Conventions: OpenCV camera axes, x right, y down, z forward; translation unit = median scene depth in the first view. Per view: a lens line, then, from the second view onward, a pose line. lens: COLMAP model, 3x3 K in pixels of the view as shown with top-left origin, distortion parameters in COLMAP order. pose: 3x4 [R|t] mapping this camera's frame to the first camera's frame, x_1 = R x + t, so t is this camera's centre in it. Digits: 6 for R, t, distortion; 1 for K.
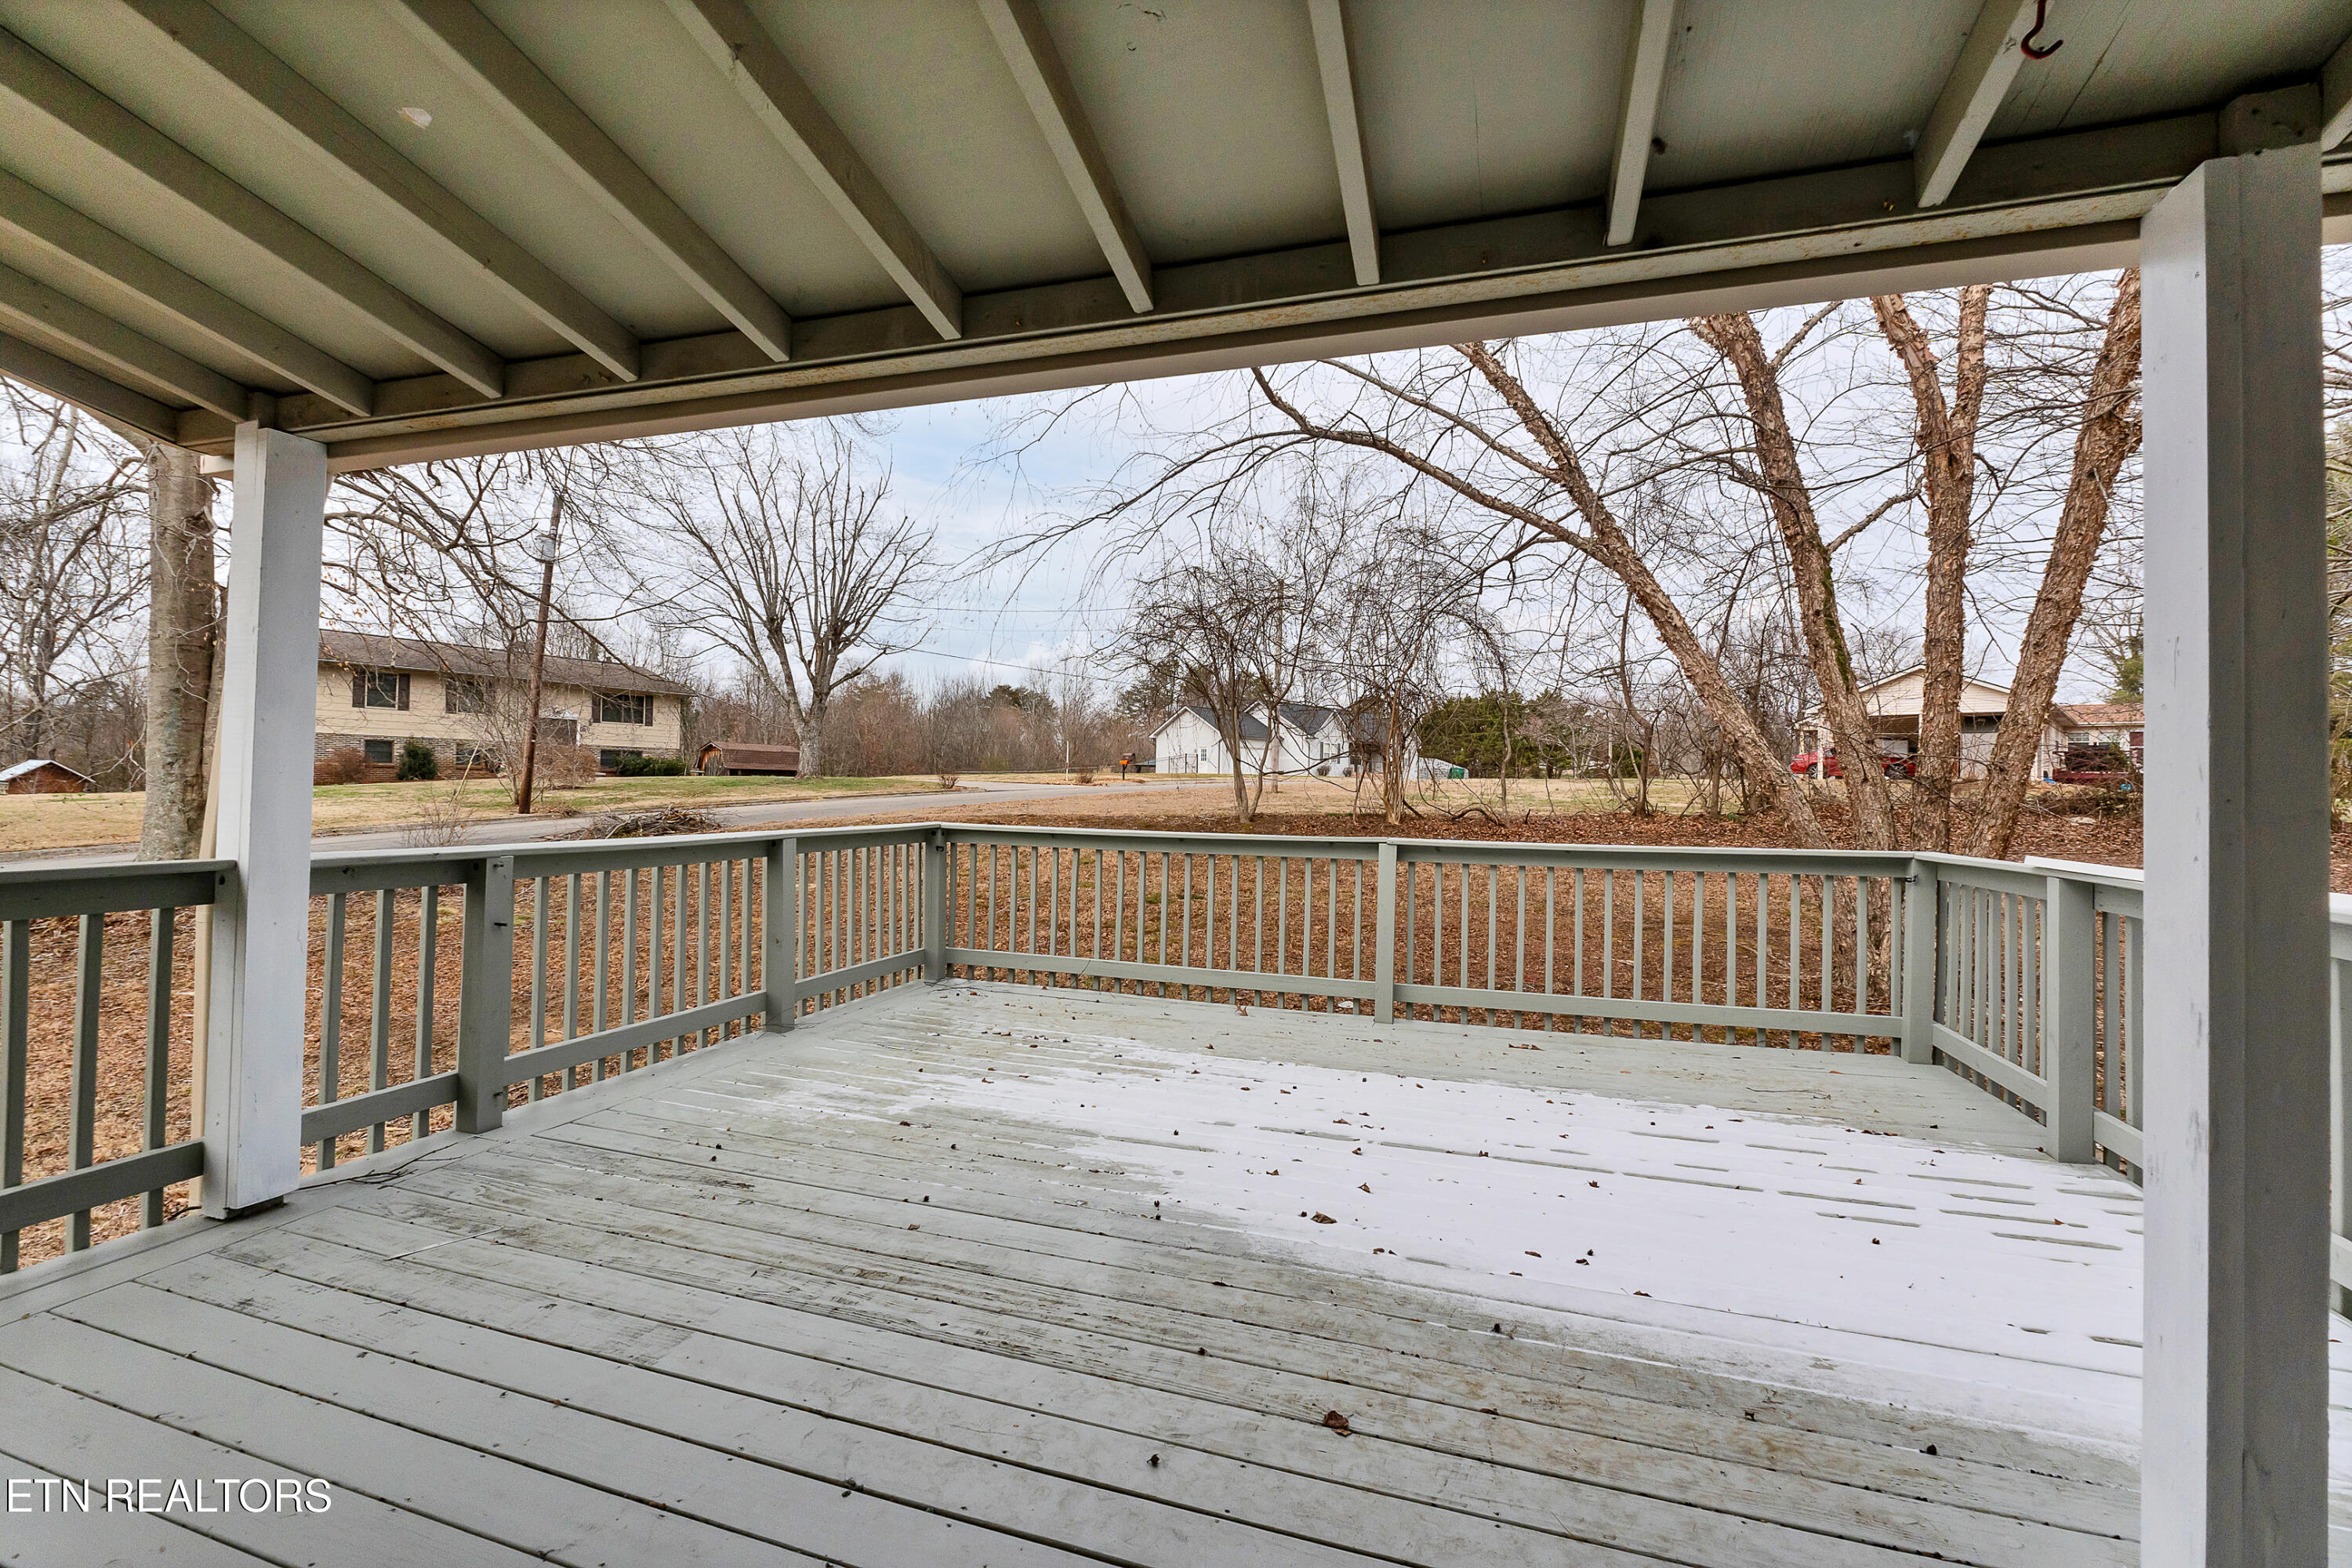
lens RADIAL K [[986.6, 0, 1163.1], [0, 986.6, 775.5], [0, 0, 1]] dist [-0.007620, -0.000300]
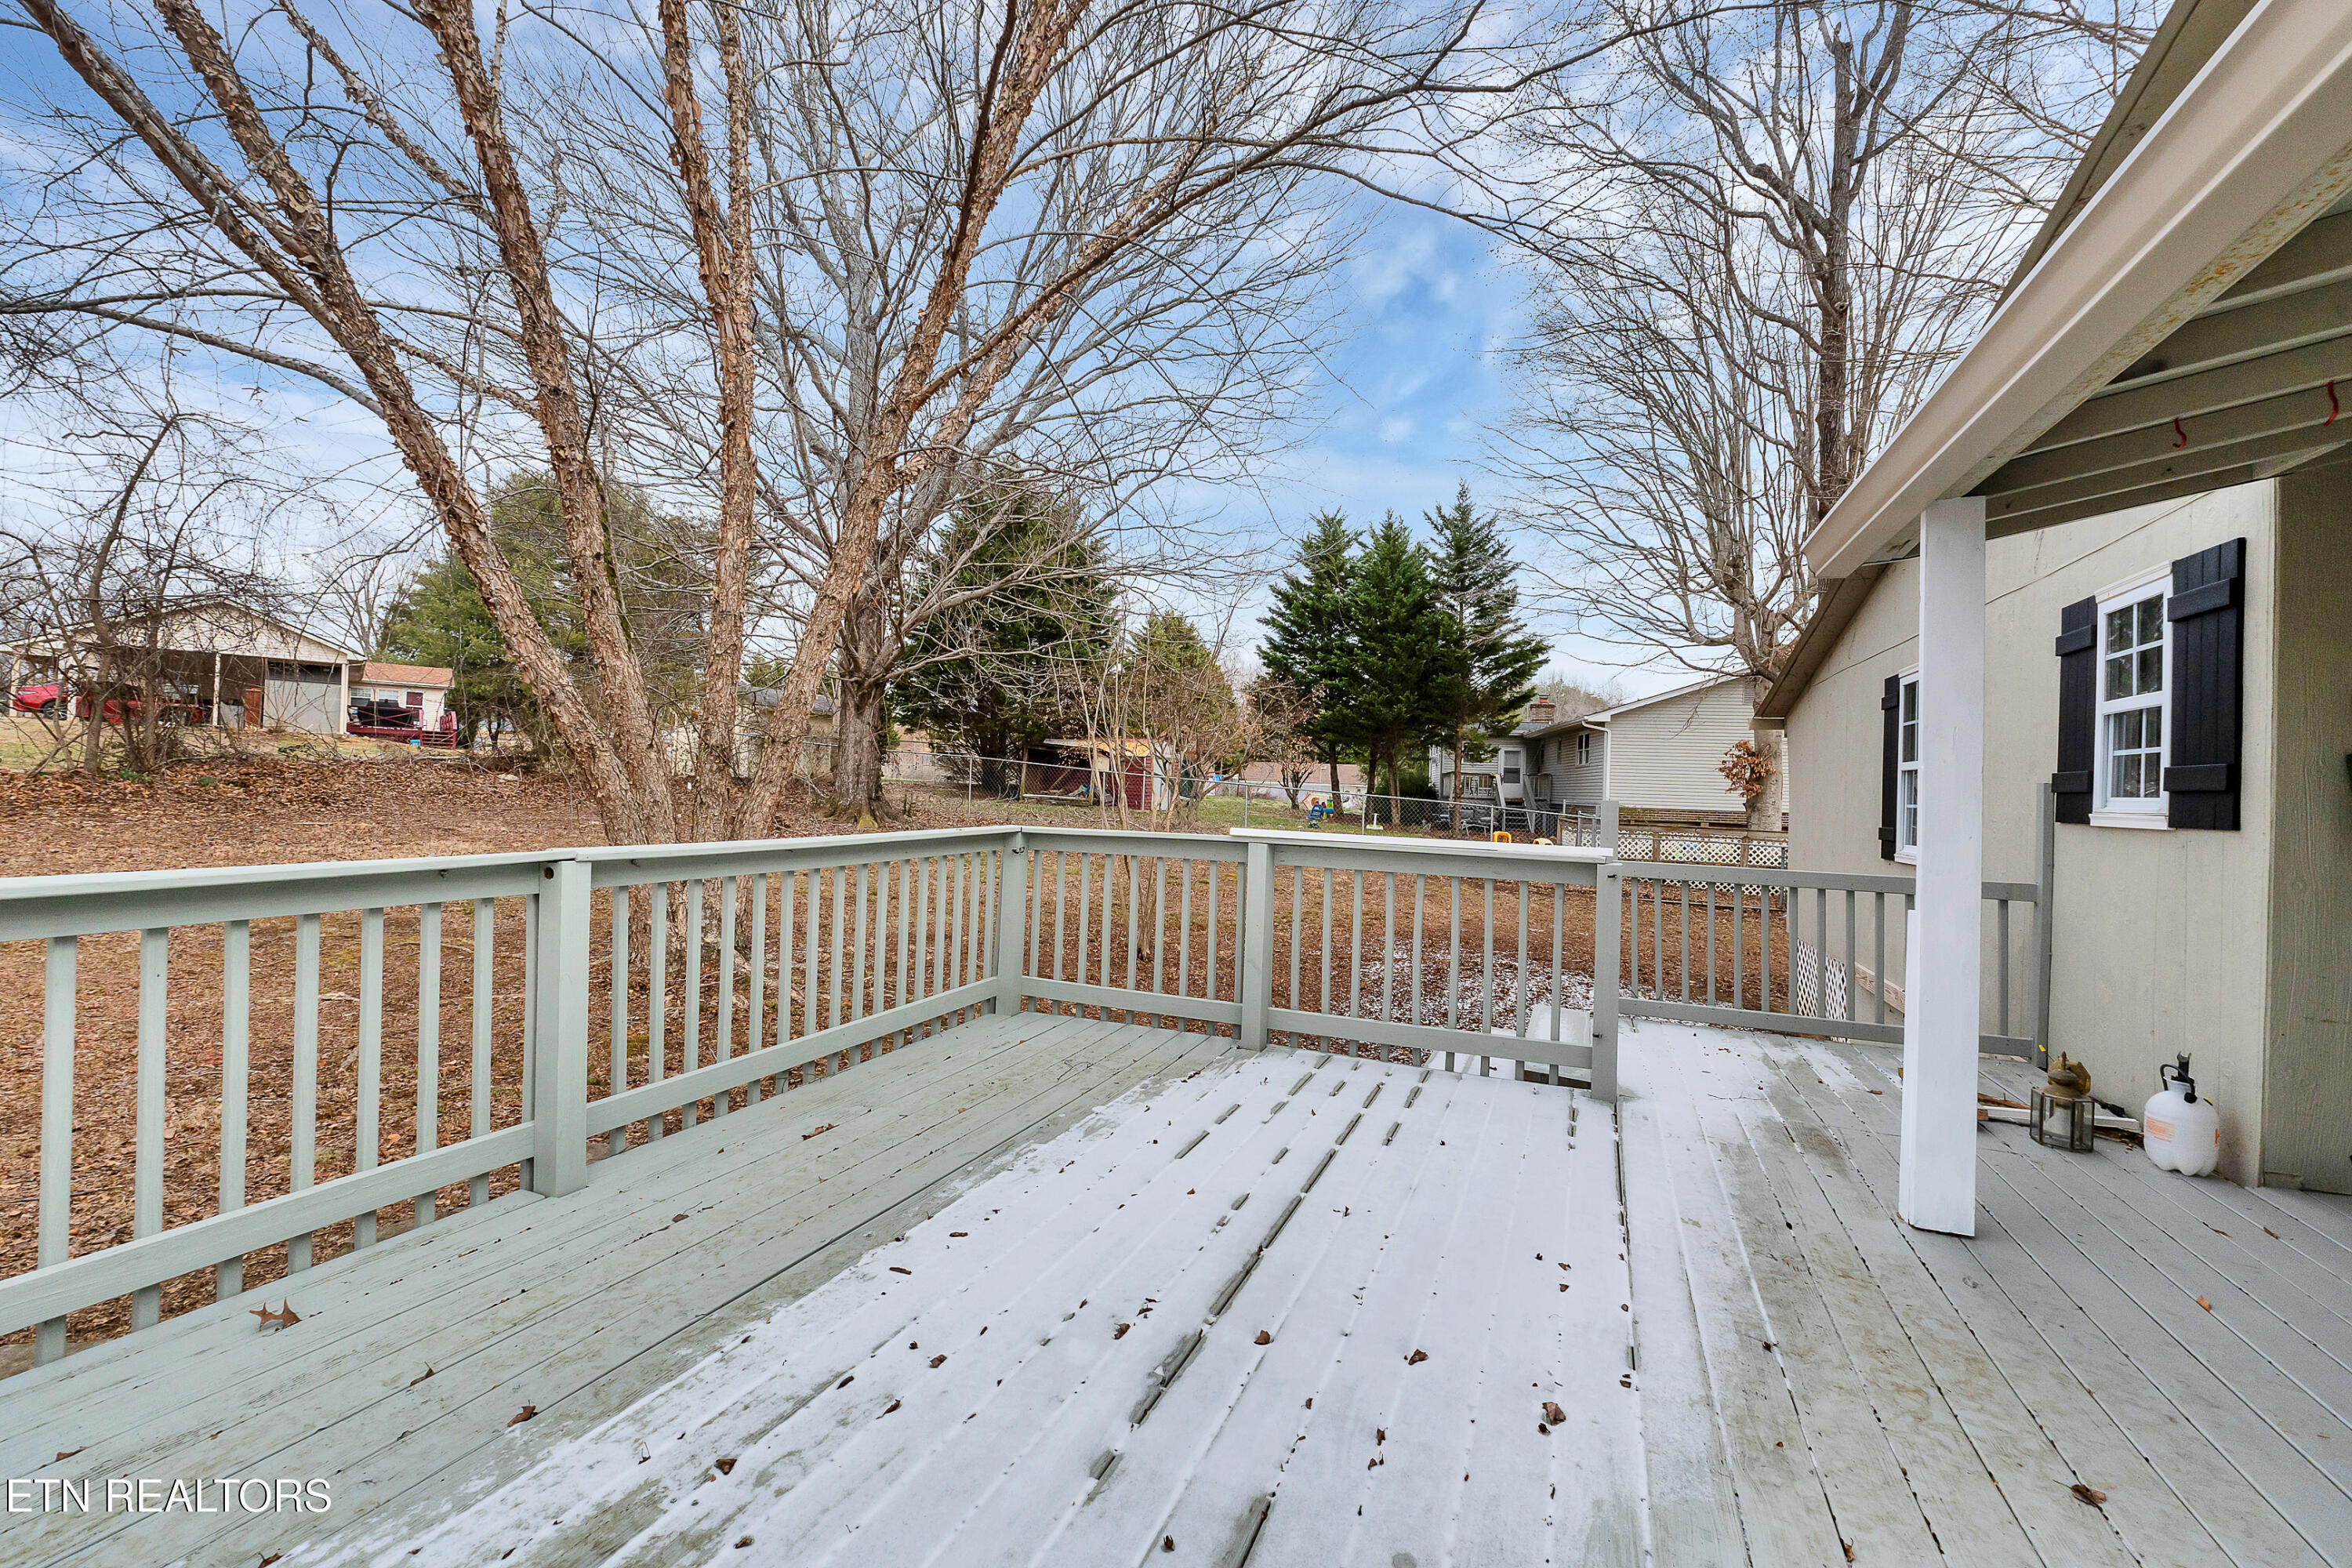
lens RADIAL K [[986.6, 0, 1163.1], [0, 986.6, 775.5], [0, 0, 1]] dist [-0.007620, -0.000300]
pose [[0.081452, -0.005130, 0.996664, -0.440951], [-0.045673, 0.998917, 0.008874, 0.004715], [-0.995630, -0.046243, 0.081130, 0.991817]]
